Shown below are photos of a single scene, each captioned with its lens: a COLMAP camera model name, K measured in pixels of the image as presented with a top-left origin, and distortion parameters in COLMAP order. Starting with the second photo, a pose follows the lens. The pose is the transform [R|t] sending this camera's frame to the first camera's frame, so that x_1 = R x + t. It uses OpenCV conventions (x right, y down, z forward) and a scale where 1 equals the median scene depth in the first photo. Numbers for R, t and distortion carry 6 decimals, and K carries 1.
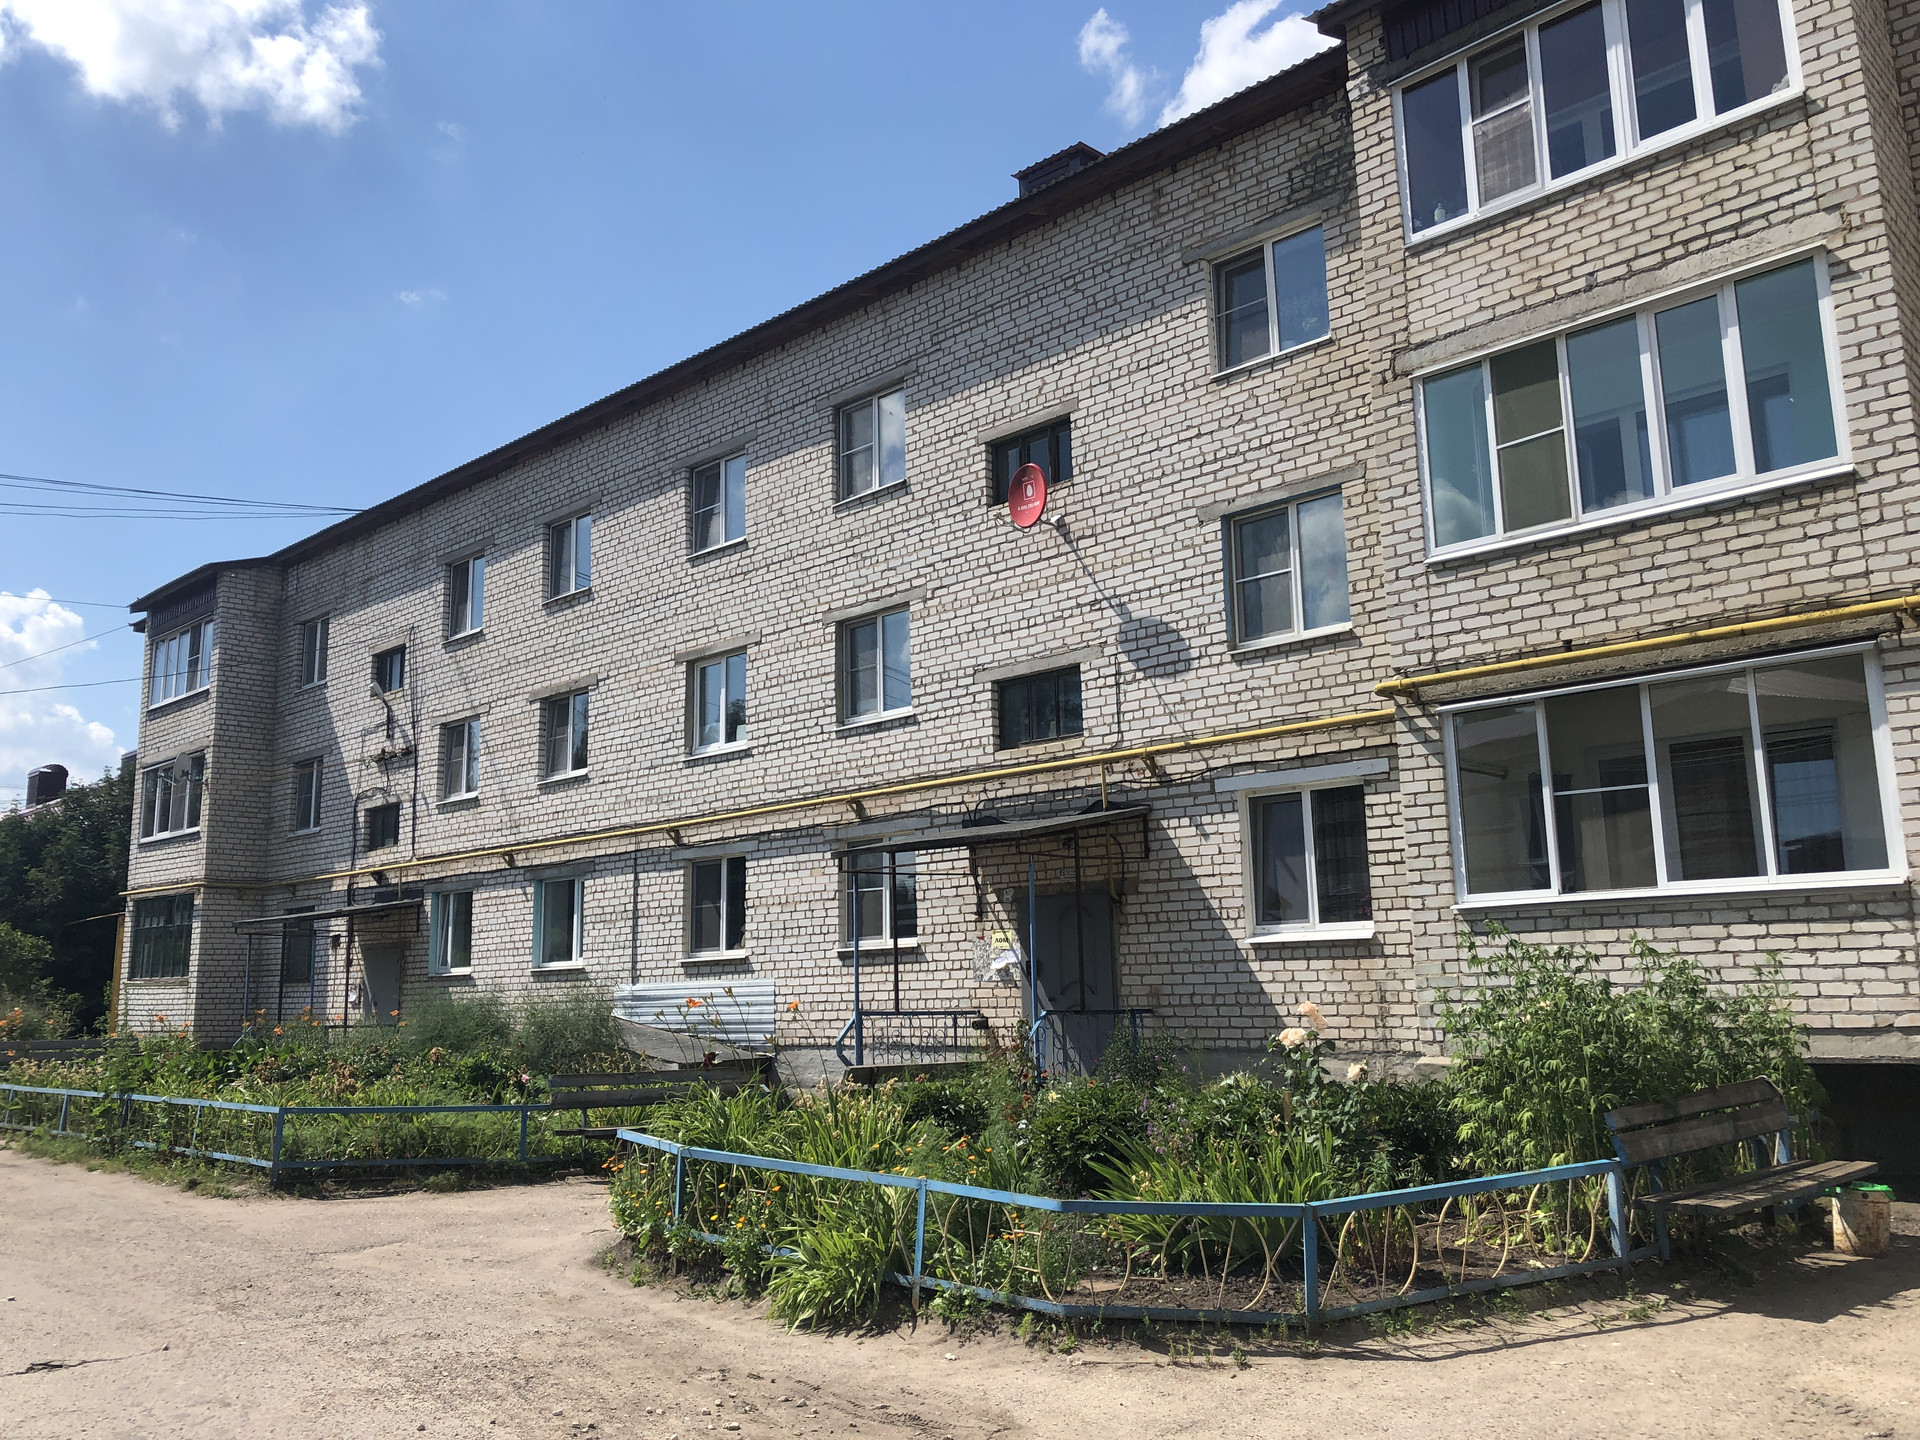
lens RADIAL K [[1570.8, 0, 957.6], [0, 1570.8, 714.9], [0, 0, 1]] dist [0.005643, 0.004023]
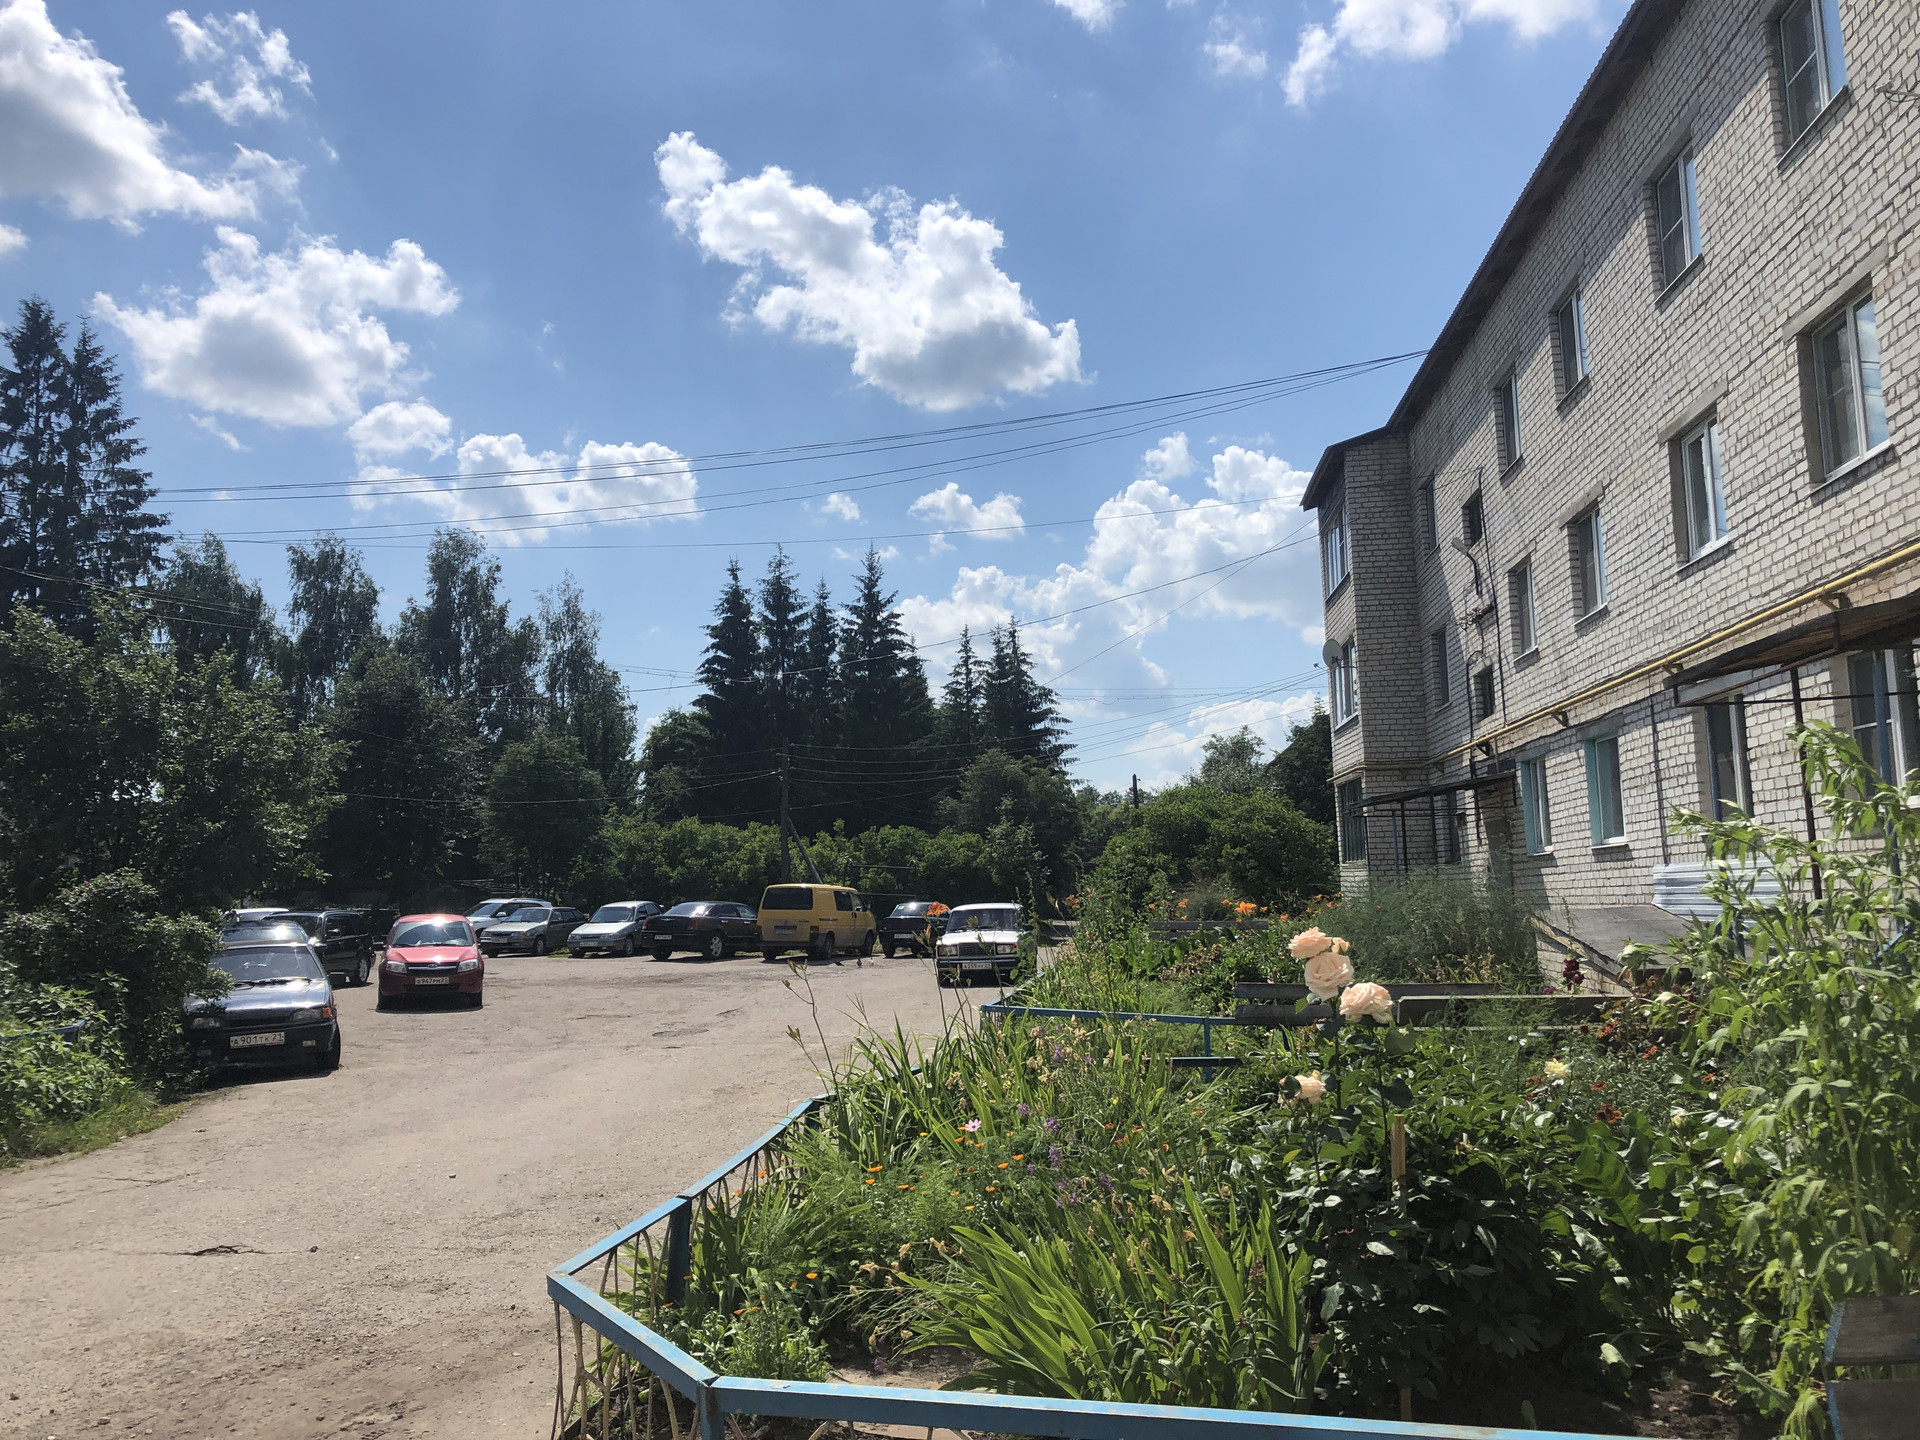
lens RADIAL K [[1570.8, 0, 961.2], [0, 1570.8, 729.2], [0, 0, 1]] dist [0.005643, 0.004023]
pose [[0.631654, -0.093717, -0.769565, 0.172289], [0.168252, 0.985578, 0.018077, 0.030171], [0.756773, -0.140899, 0.638312, 0.232689]]
